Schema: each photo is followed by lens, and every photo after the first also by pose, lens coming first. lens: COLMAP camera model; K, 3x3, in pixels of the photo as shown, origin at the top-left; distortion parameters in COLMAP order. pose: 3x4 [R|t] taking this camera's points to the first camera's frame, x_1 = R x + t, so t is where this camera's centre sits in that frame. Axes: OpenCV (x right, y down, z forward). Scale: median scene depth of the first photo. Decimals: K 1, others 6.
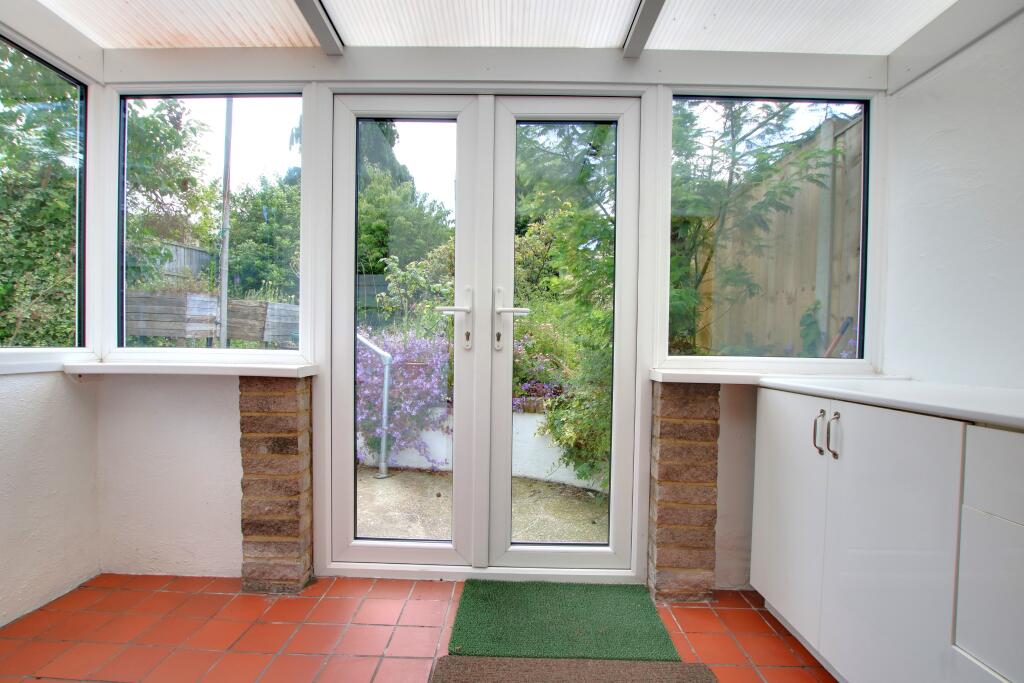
lens RADIAL K [[472.5, 0, 510.9], [0, 472.5, 355.6], [0, 0, 1]] dist [-0.020955, 0.000977]
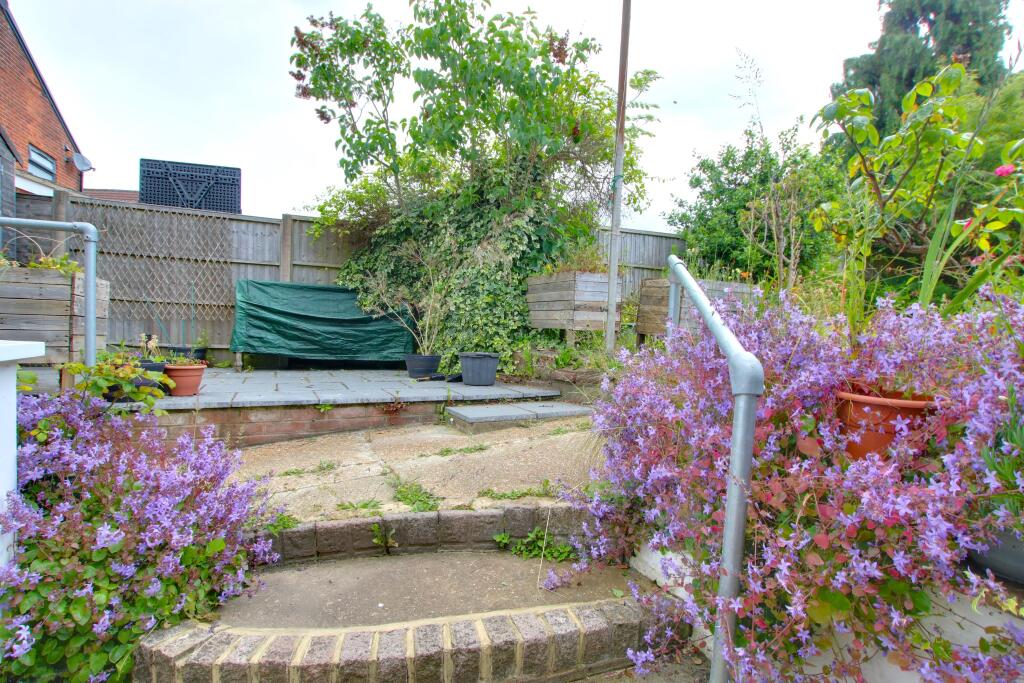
lens RADIAL K [[472.5, 0, 510.9], [0, 472.5, 355.6], [0, 0, 1]] dist [-0.020955, 0.000977]
pose [[0.486663, 0.035433, -0.872871, -0.050143], [-0.051159, 0.998618, 0.012014, 0.000019], [0.872091, 0.038809, 0.487803, 0.458769]]
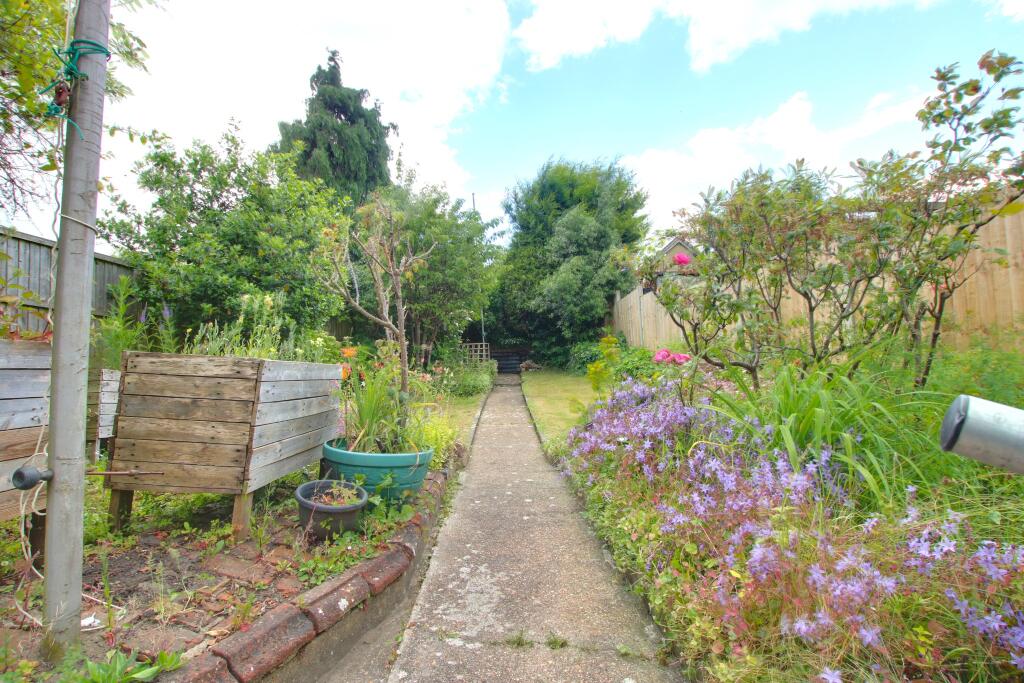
lens RADIAL K [[472.5, 0, 510.9], [0, 472.5, 355.6], [0, 0, 1]] dist [-0.020955, 0.000977]
pose [[0.997068, -0.035295, 0.067895, -0.378535], [0.041296, 0.995164, -0.089124, -0.083712], [-0.064421, 0.091666, 0.993704, 0.689742]]
